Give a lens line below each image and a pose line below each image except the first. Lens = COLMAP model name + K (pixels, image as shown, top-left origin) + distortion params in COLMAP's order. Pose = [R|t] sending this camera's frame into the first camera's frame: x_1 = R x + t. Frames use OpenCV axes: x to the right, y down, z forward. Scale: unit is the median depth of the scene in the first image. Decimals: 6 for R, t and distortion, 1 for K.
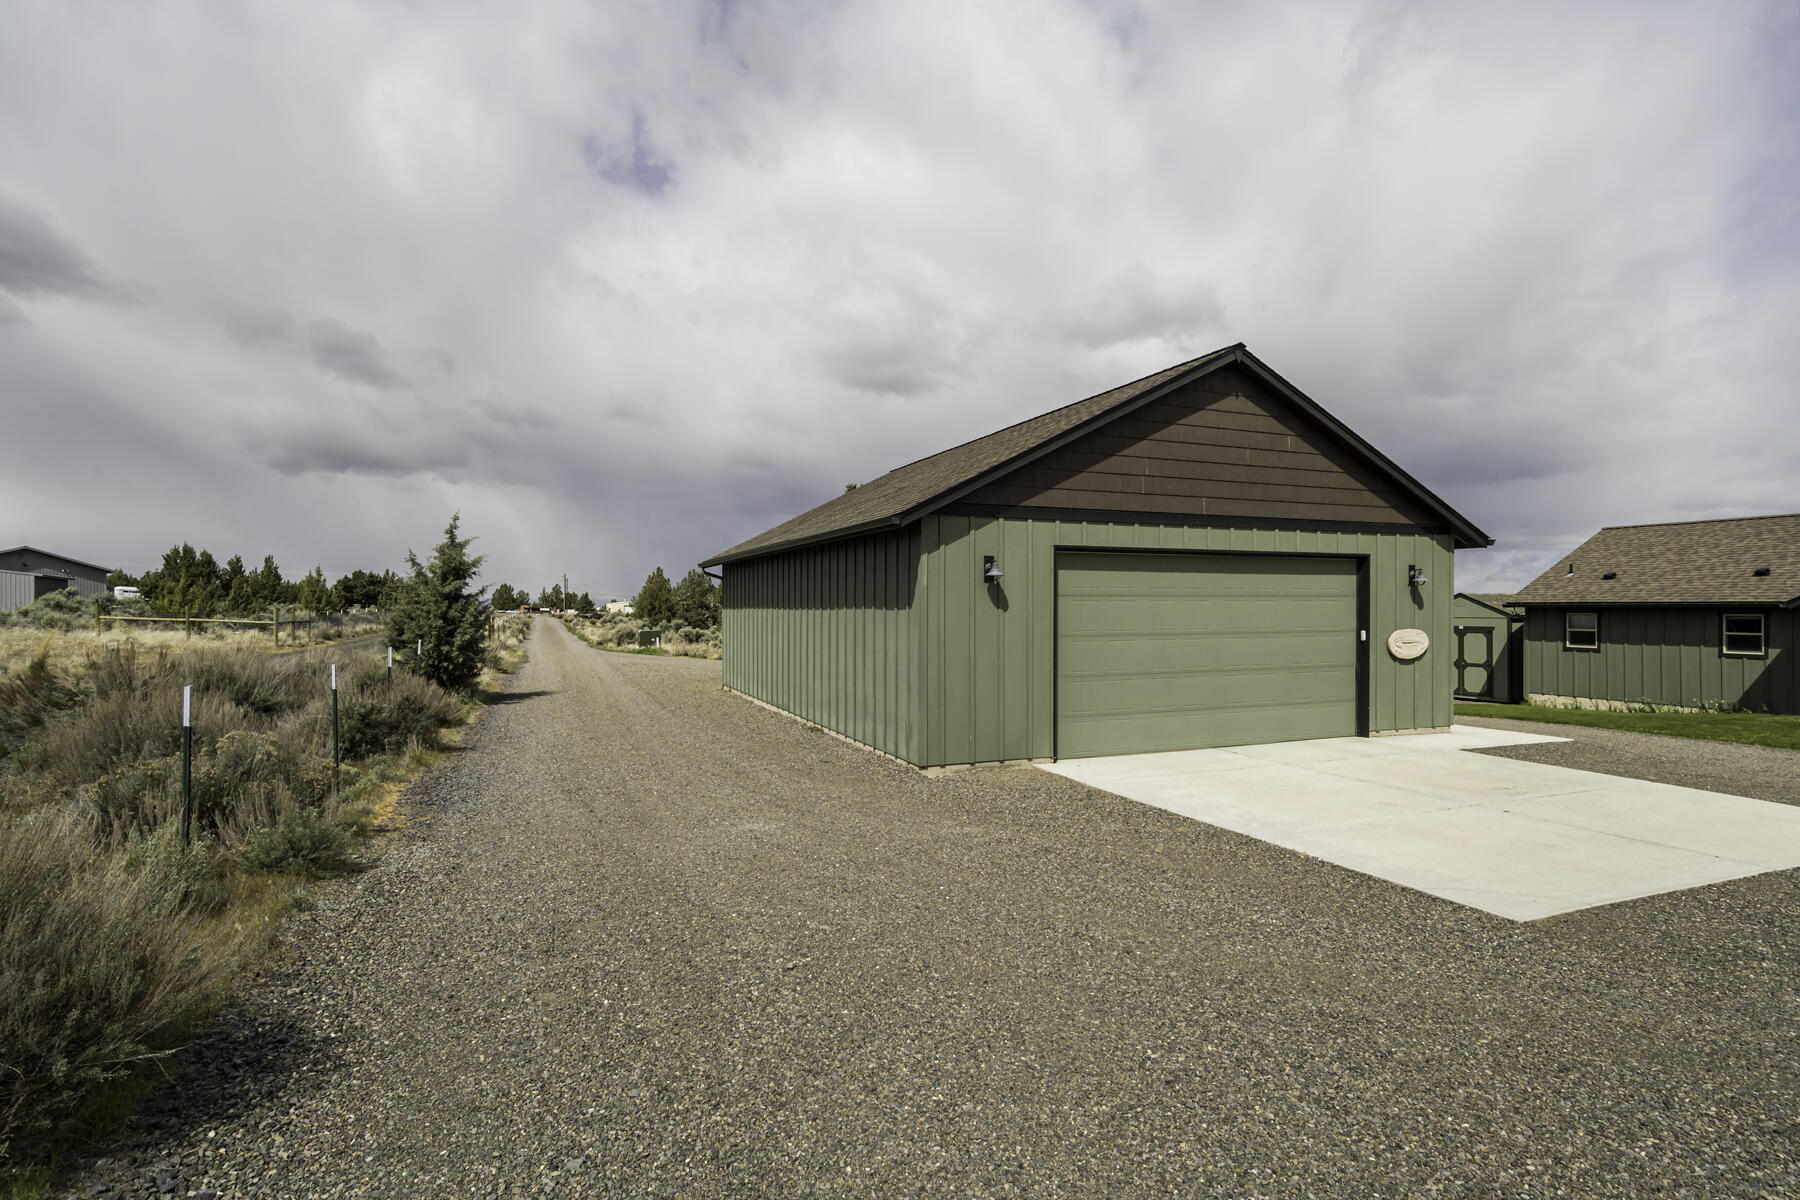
lens RADIAL K [[932.8, 0, 900.0], [0, 932.8, 600.0], [0, 0, 1]] dist [-0.013863, 0.000704]
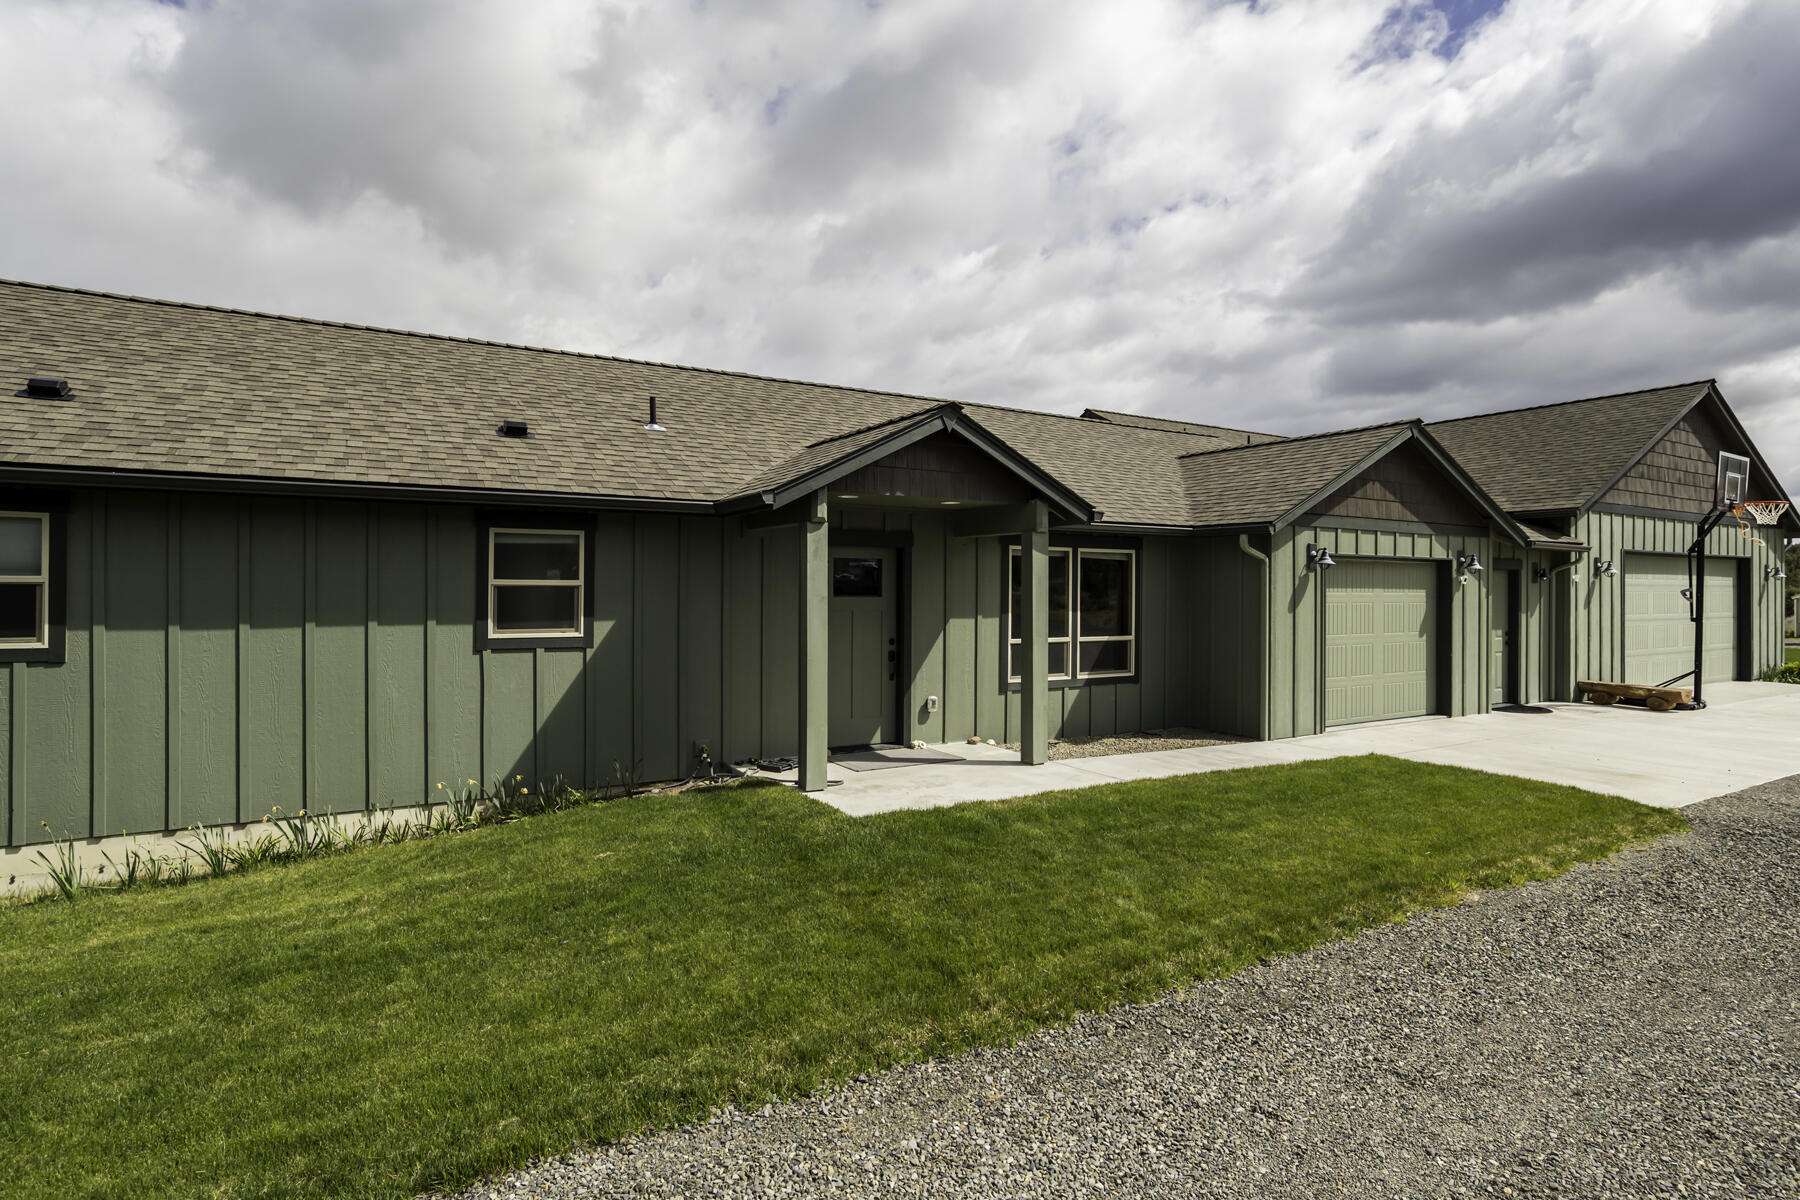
lens RADIAL K [[938.0, 0, 891.4], [0, 938.0, 586.7], [0, 0, 1]] dist [-0.015802, 0.000511]
pose [[-0.149561, 0.001791, 0.988751, 0.513877], [-0.009209, 0.999952, -0.003204, 0.037376], [-0.988710, -0.009584, -0.149537, 0.898738]]
